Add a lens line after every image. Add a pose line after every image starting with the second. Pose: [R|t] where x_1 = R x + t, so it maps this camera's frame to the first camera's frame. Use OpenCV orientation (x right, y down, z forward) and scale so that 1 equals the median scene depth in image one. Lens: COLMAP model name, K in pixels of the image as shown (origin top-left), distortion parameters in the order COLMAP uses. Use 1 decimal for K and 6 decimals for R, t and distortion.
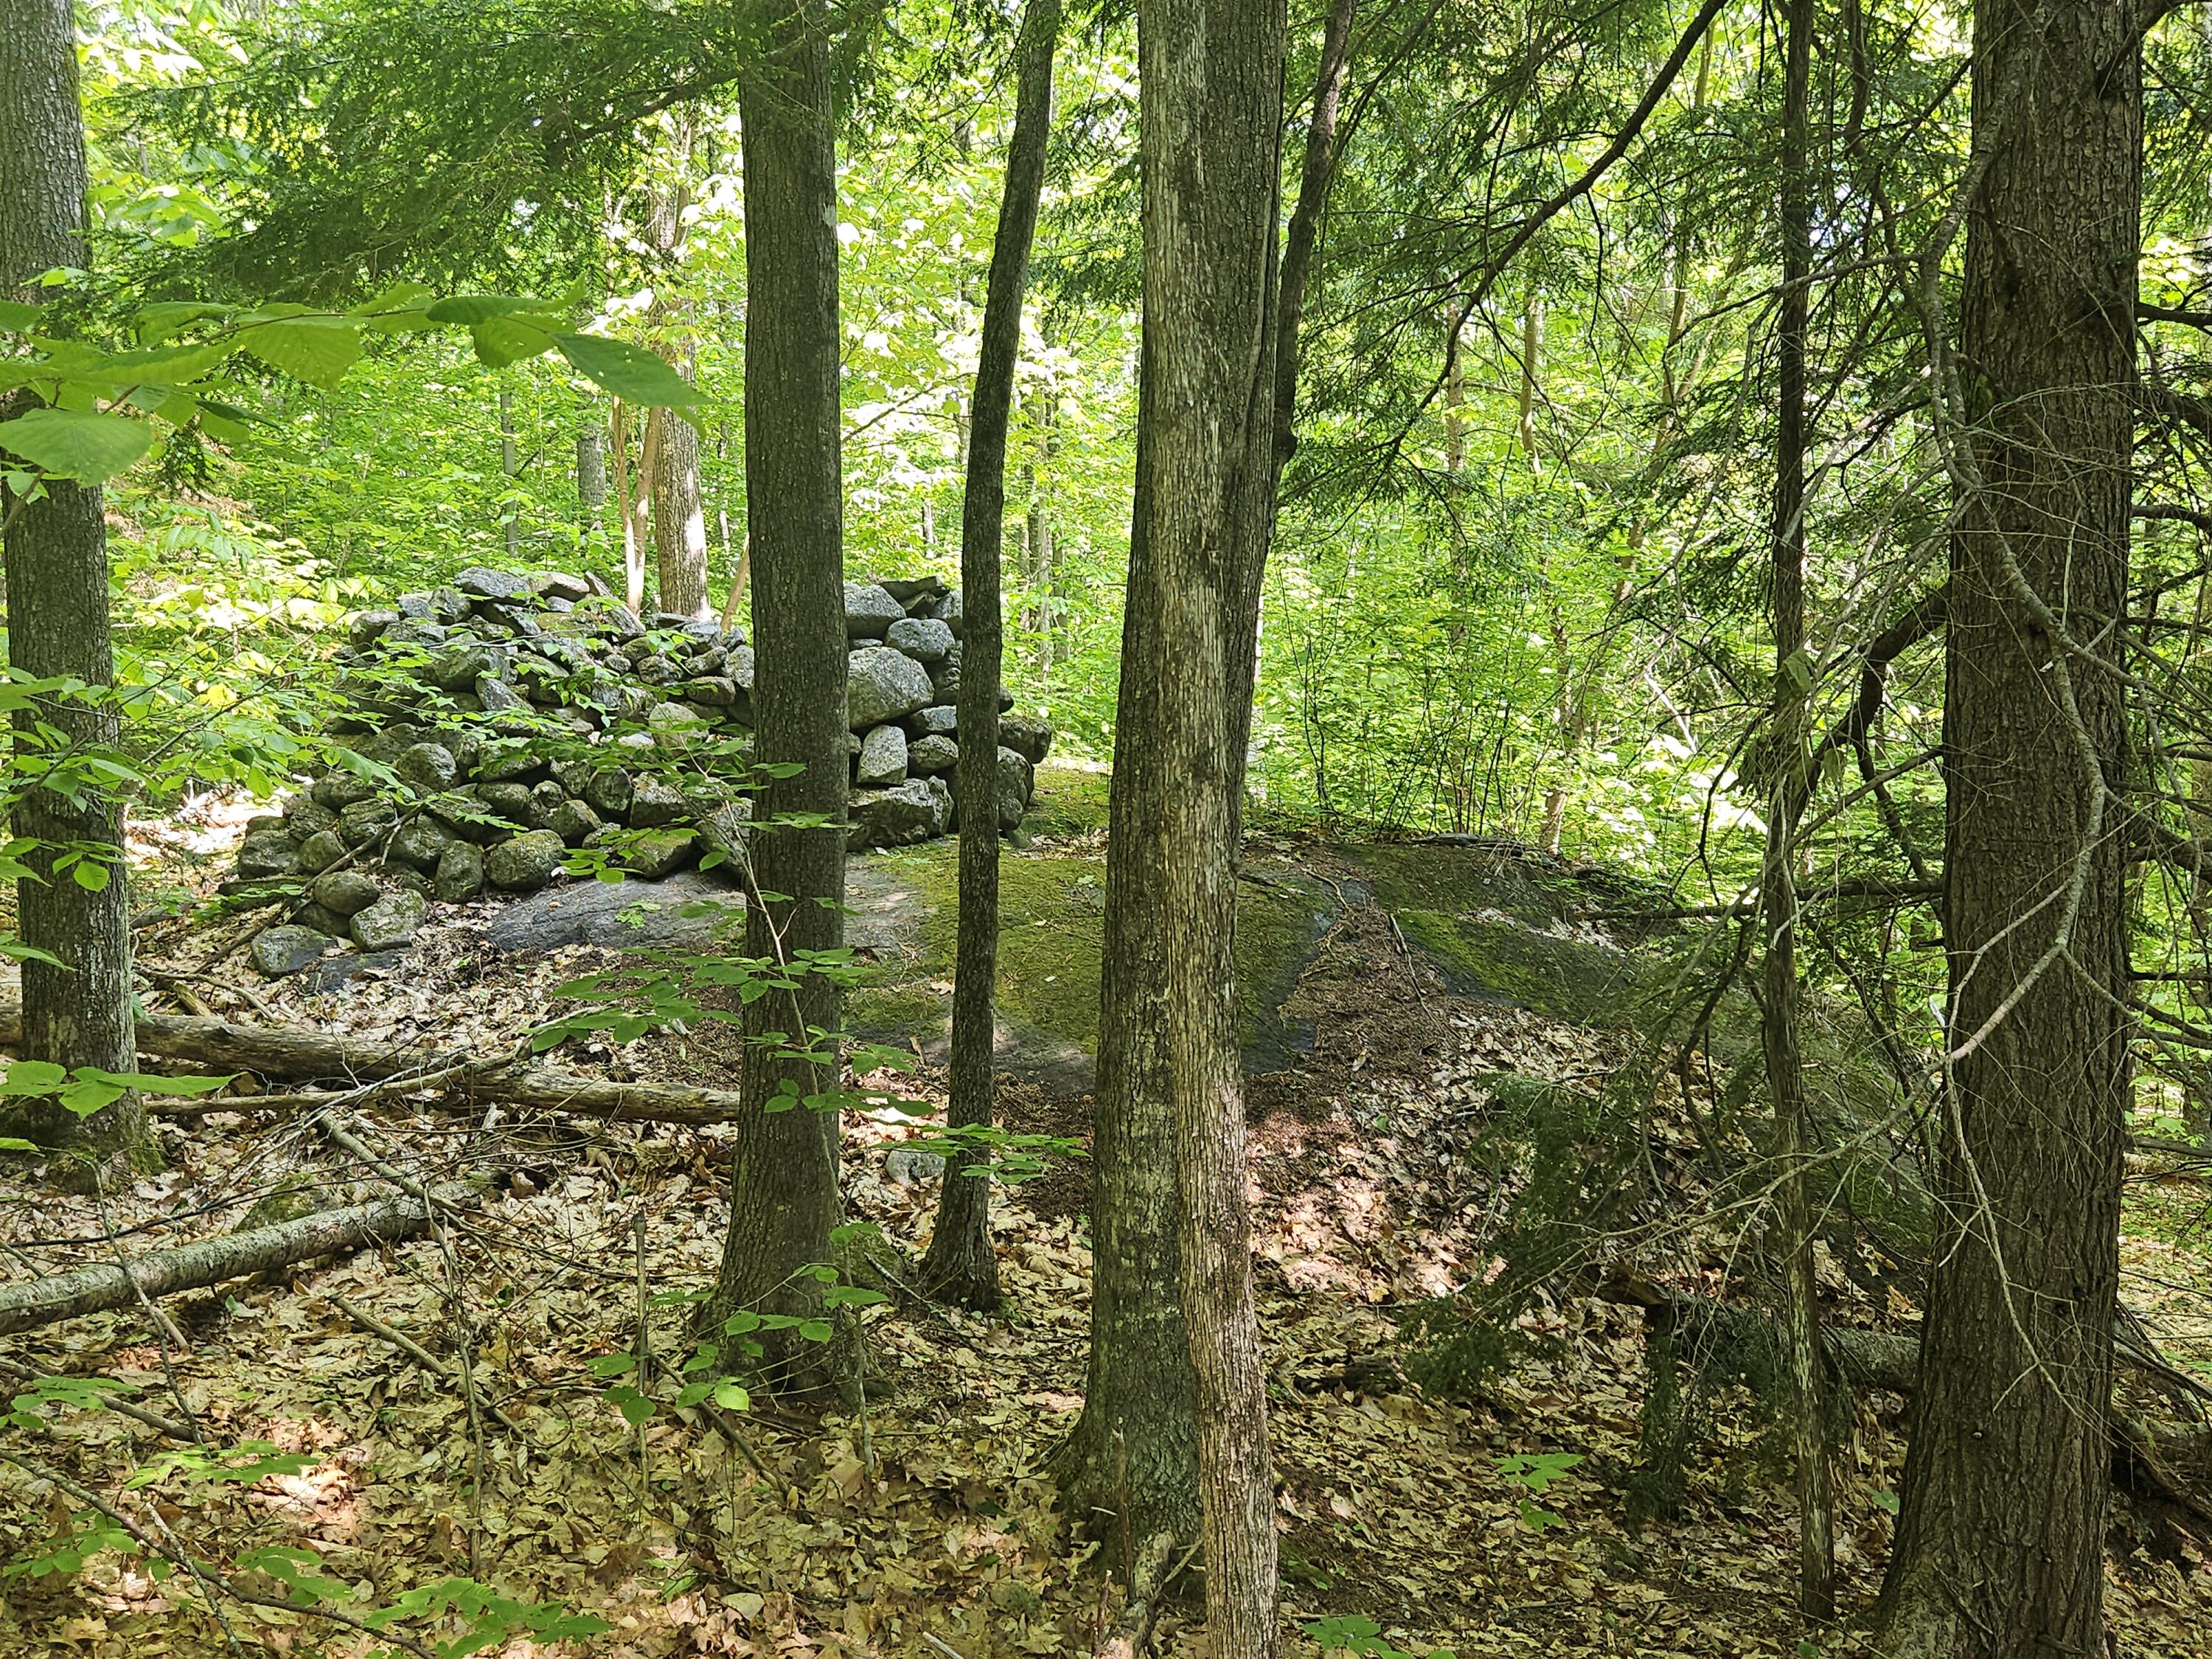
lens RADIAL K [[1481.1, 0, 1105.8], [0, 1481.1, 831.3], [0, 0, 1]] dist [-0.045739, -0.001892]
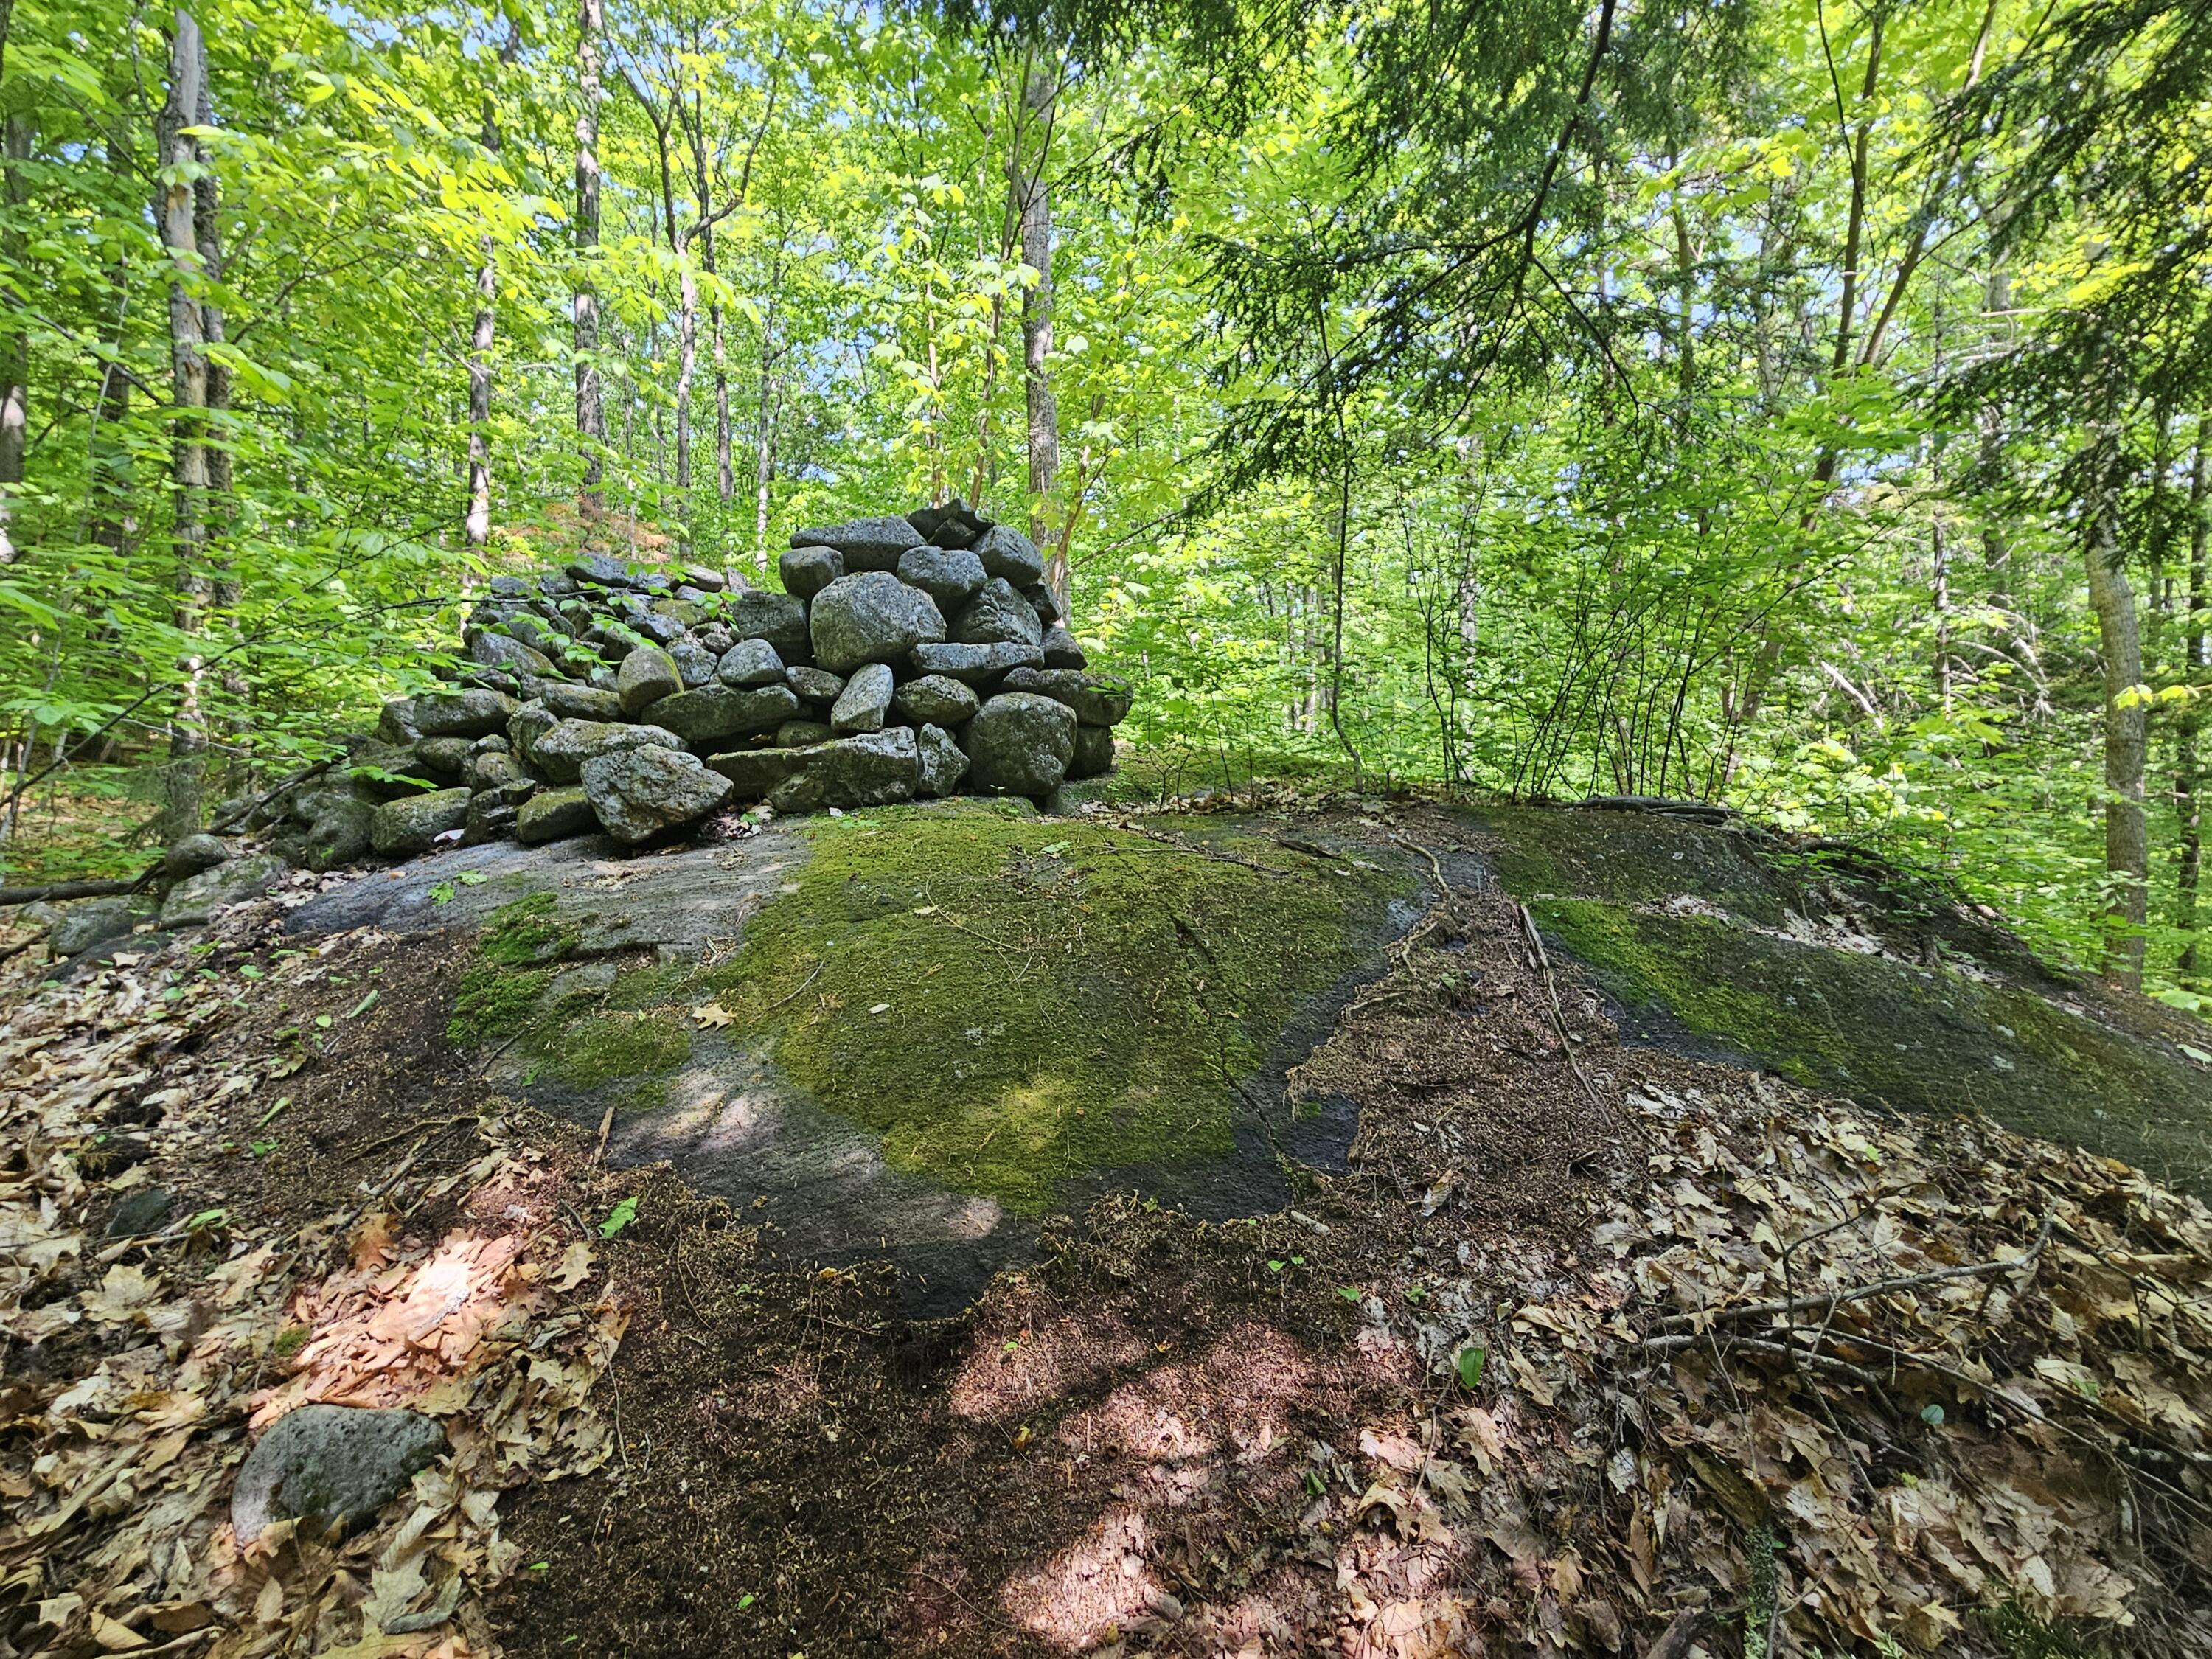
lens RADIAL K [[968.1, 0, 1109.9], [0, 968.1, 830.6], [0, 0, 1]] dist [-0.011663, -0.000460]
pose [[0.969717, -0.001613, -0.244227, 0.134602], [0.000630, 0.999991, -0.004101, 0.028927], [0.244232, 0.003823, 0.969709, 0.606883]]
